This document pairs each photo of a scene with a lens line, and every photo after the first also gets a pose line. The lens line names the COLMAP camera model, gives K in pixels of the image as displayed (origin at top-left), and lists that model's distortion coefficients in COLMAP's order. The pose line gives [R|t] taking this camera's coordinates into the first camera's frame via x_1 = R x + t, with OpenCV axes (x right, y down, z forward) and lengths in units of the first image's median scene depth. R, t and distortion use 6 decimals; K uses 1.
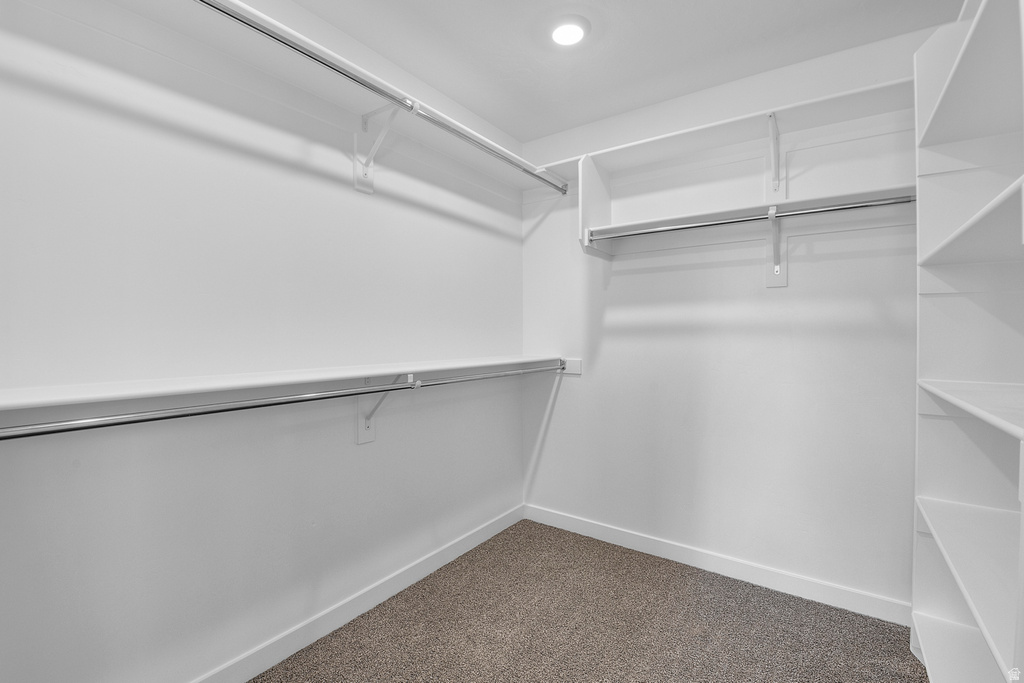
lens RADIAL K [[455.2, 0, 510.4], [0, 455.2, 331.7], [0, 0, 1]] dist [-0.000497, -0.013834]
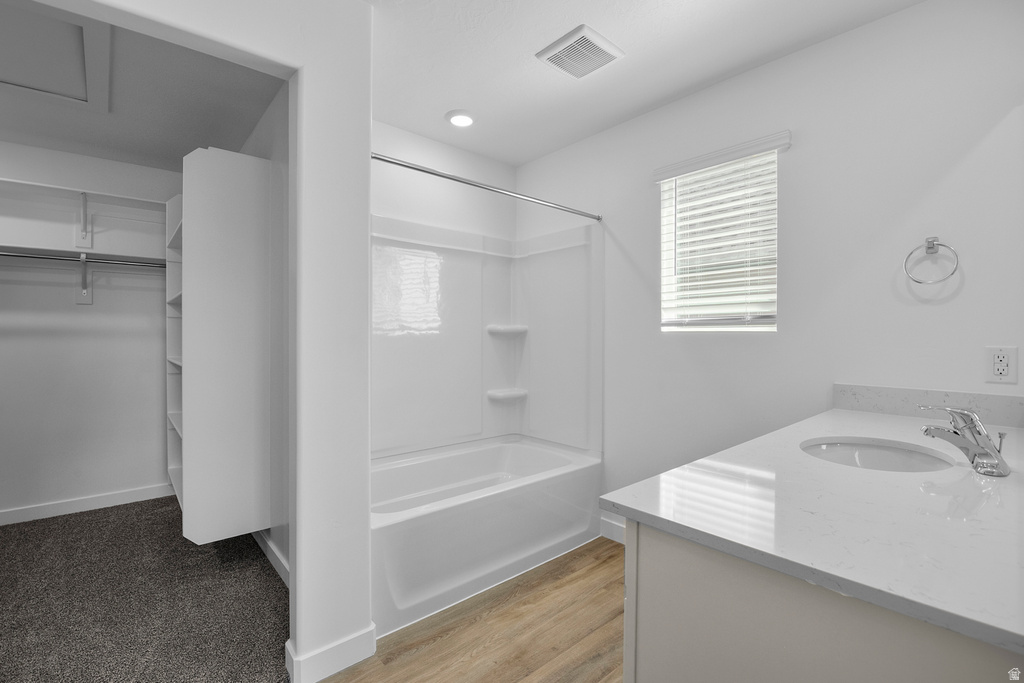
lens RADIAL K [[455.2, 0, 510.4], [0, 455.2, 331.7], [0, 0, 1]] dist [-0.000497, -0.013834]
pose [[0.241950, -0.003676, 0.970282, -0.503591], [0.003491, 0.999990, 0.002918, -0.007695], [-0.970282, 0.002681, 0.241960, -0.706335]]
